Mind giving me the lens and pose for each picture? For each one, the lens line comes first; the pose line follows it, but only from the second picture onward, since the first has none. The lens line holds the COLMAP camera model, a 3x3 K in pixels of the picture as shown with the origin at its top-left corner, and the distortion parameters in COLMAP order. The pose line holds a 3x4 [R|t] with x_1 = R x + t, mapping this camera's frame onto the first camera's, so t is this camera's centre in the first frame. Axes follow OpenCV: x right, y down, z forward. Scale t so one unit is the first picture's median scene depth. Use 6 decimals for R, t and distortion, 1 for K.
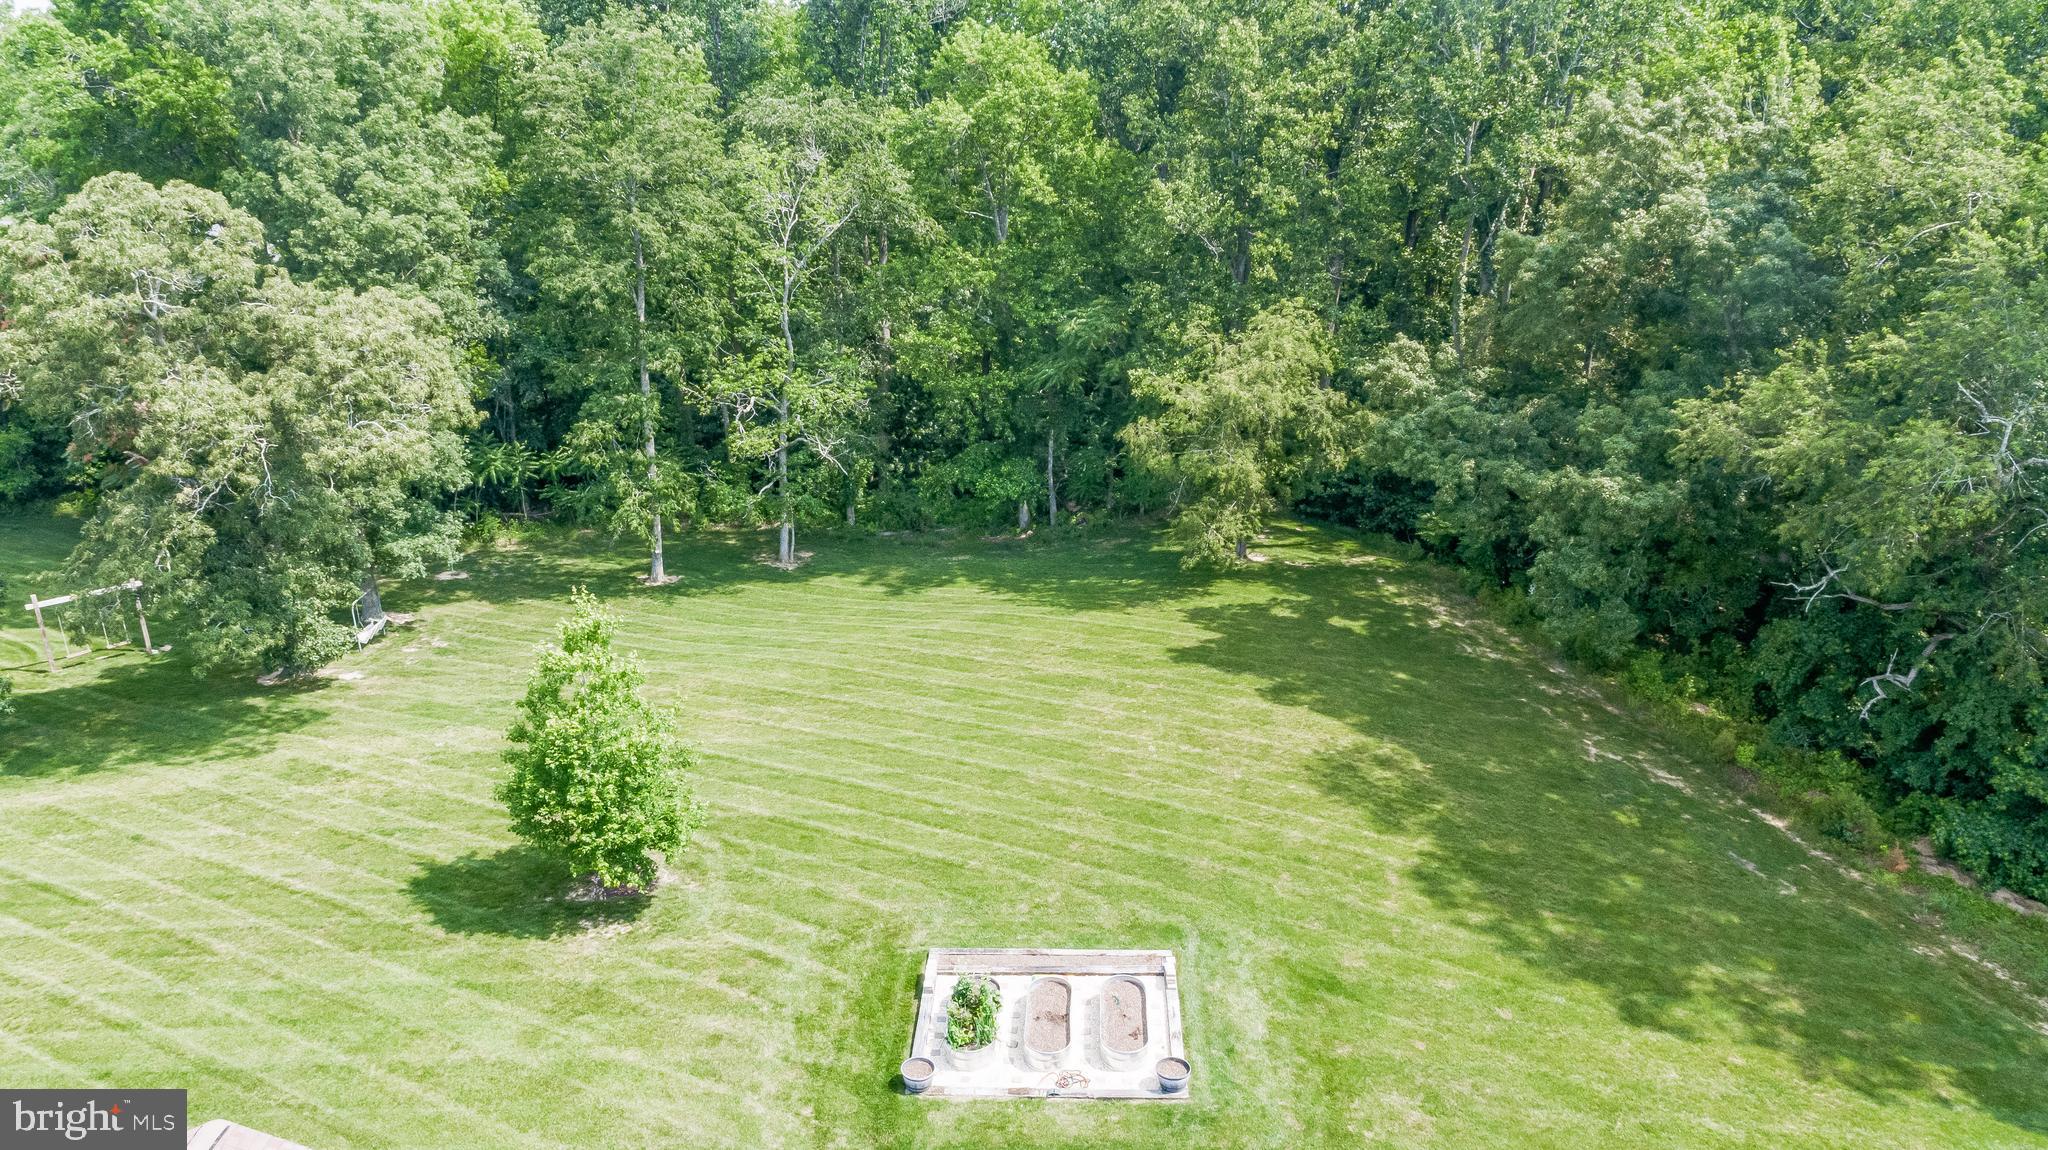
lens RADIAL K [[1398.3, 0, 1028.5], [0, 1398.3, 547.4], [0, 0, 1]] dist [-0.005395, -0.000282]
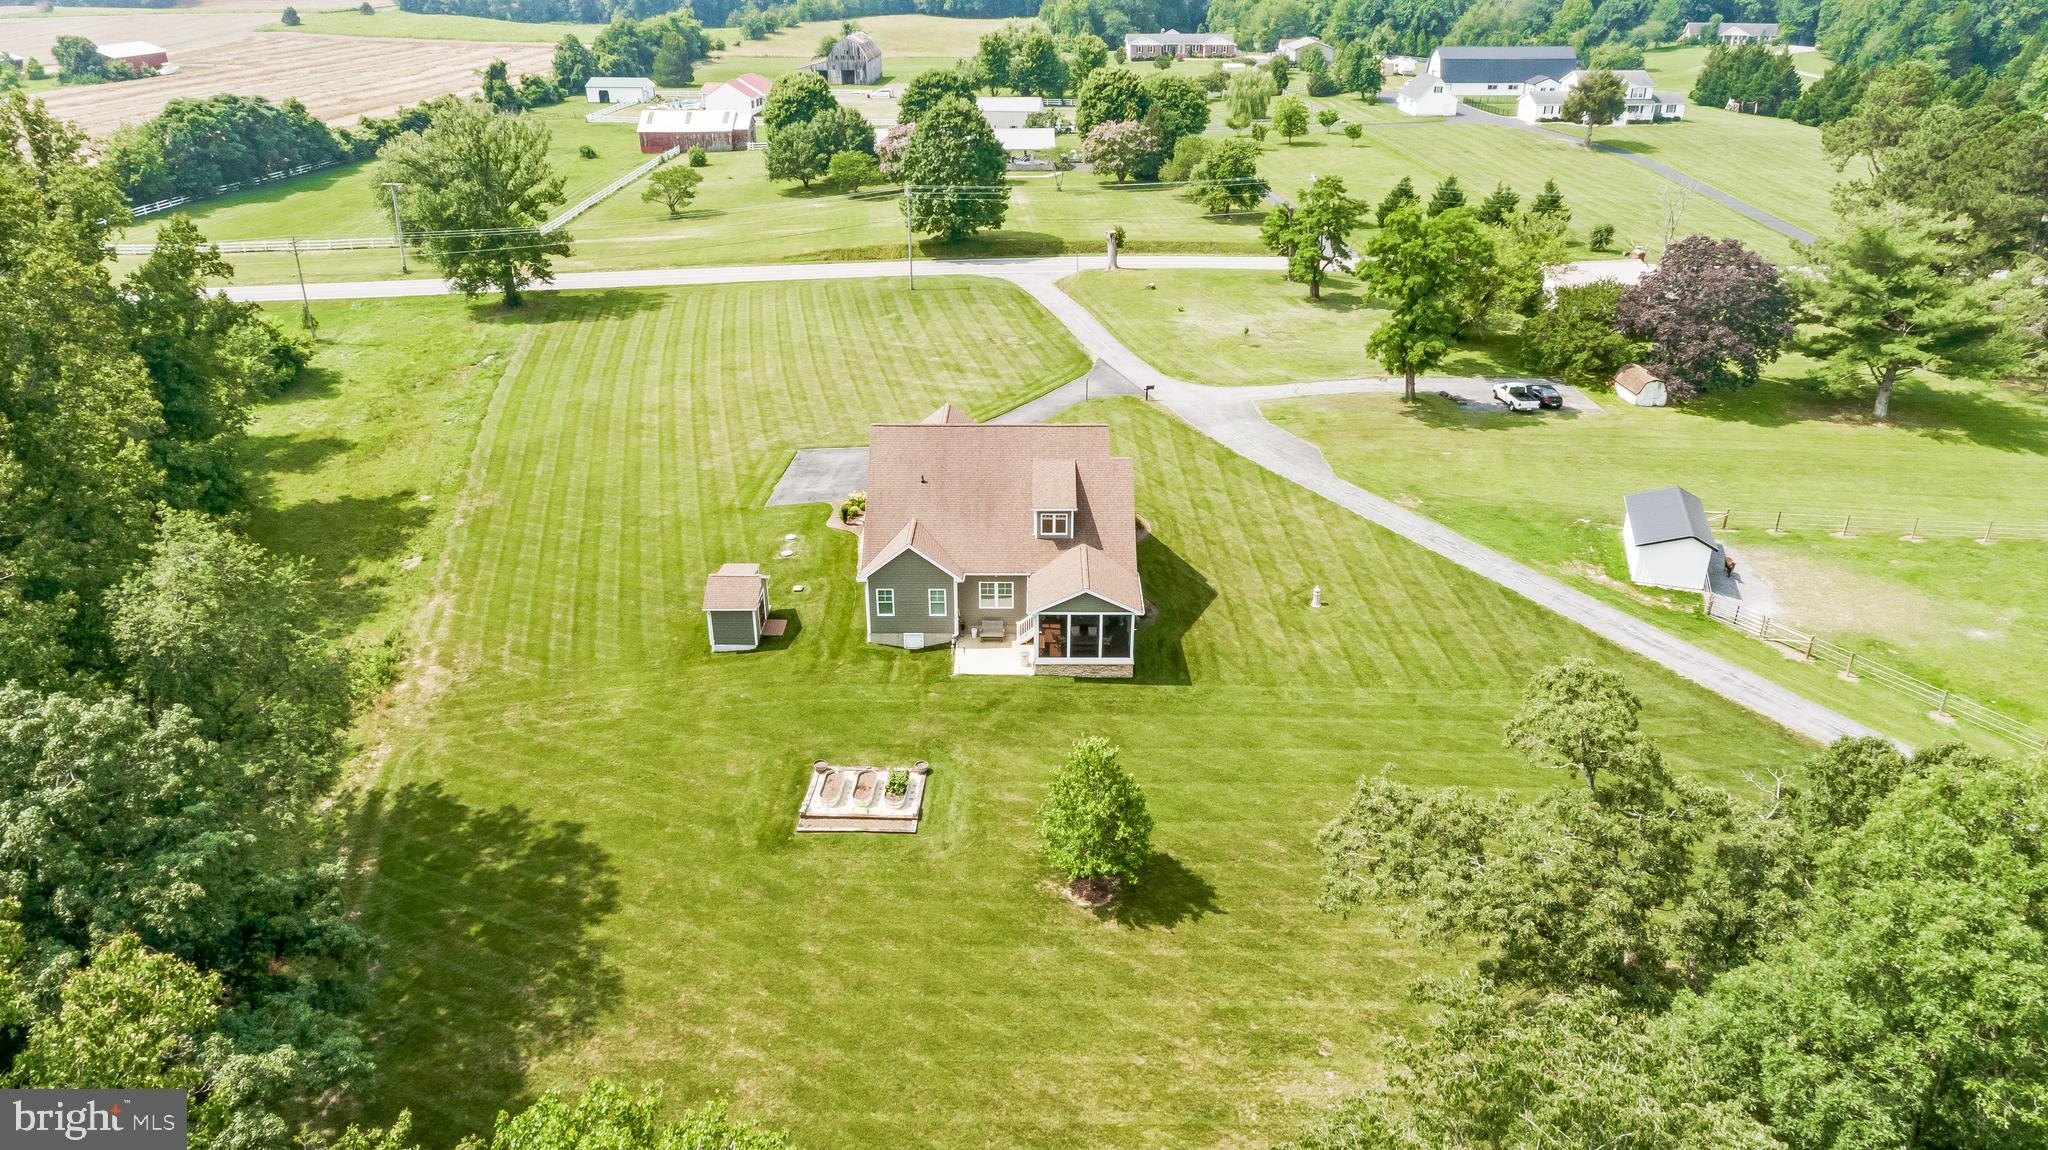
lens RADIAL K [[1383.4, 0, 1026.3], [0, 1383.4, 575.9], [0, 0, 1]] dist [-0.008468, 0.007132]
pose [[-0.999790, -0.009758, 0.018031, -0.145786], [0.005469, 0.720680, 0.693246, -0.737281], [-0.019759, 0.693199, -0.720475, 1.187982]]
